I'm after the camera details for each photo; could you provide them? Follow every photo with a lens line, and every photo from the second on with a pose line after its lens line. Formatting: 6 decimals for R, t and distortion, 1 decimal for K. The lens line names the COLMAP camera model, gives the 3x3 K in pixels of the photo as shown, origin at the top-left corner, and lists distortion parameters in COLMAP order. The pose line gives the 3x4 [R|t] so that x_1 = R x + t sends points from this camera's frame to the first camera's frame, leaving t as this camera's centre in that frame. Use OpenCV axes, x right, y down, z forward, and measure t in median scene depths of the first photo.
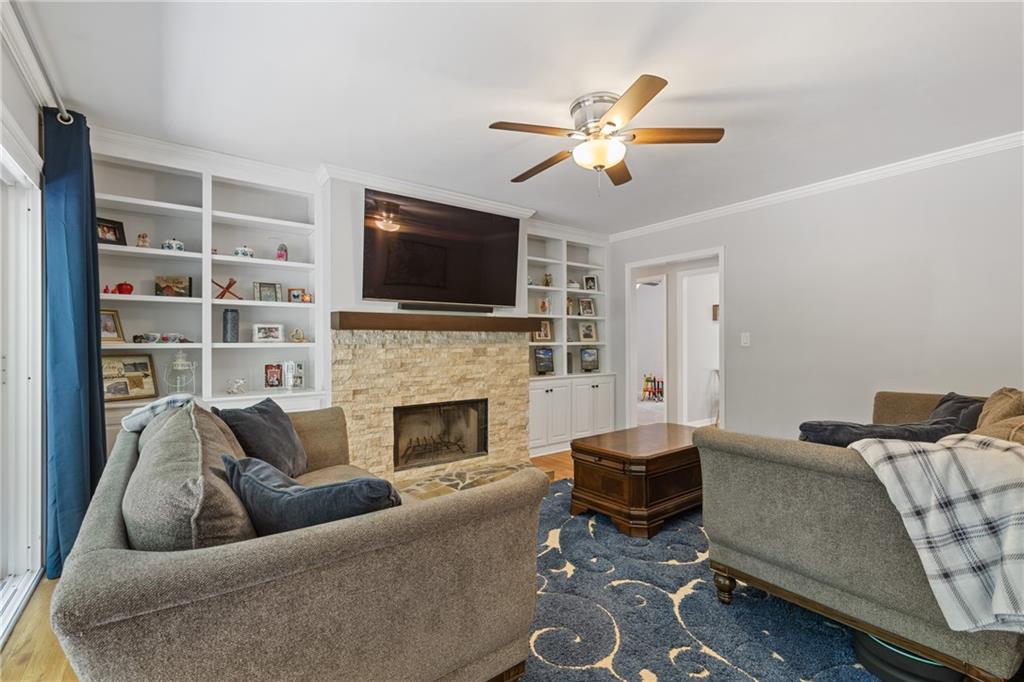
lens RADIAL K [[464.1, 0, 514.4], [0, 464.1, 344.2], [0, 0, 1]] dist [0.007412, -0.000448]
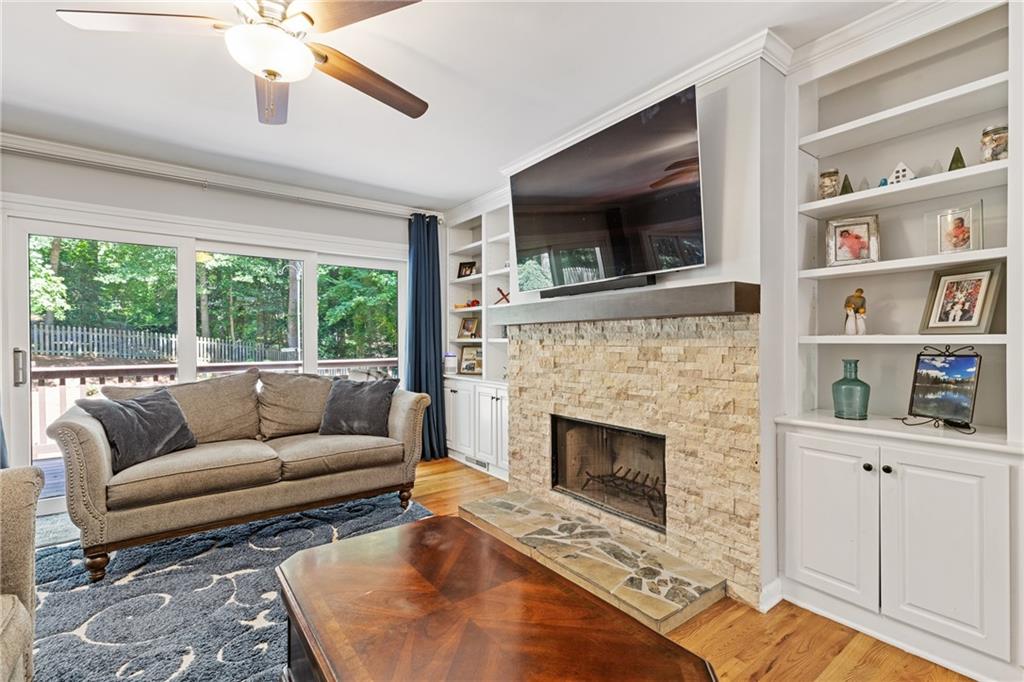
lens RADIAL K [[464.1, 0, 513.8], [0, 464.1, 340.1], [0, 0, 1]] dist [0.007412, -0.000448]
pose [[-0.026477, 0.007533, -0.999621, 0.542610], [0.005320, 0.999959, 0.007395, -0.005764], [0.999635, -0.005122, -0.026516, 0.875557]]
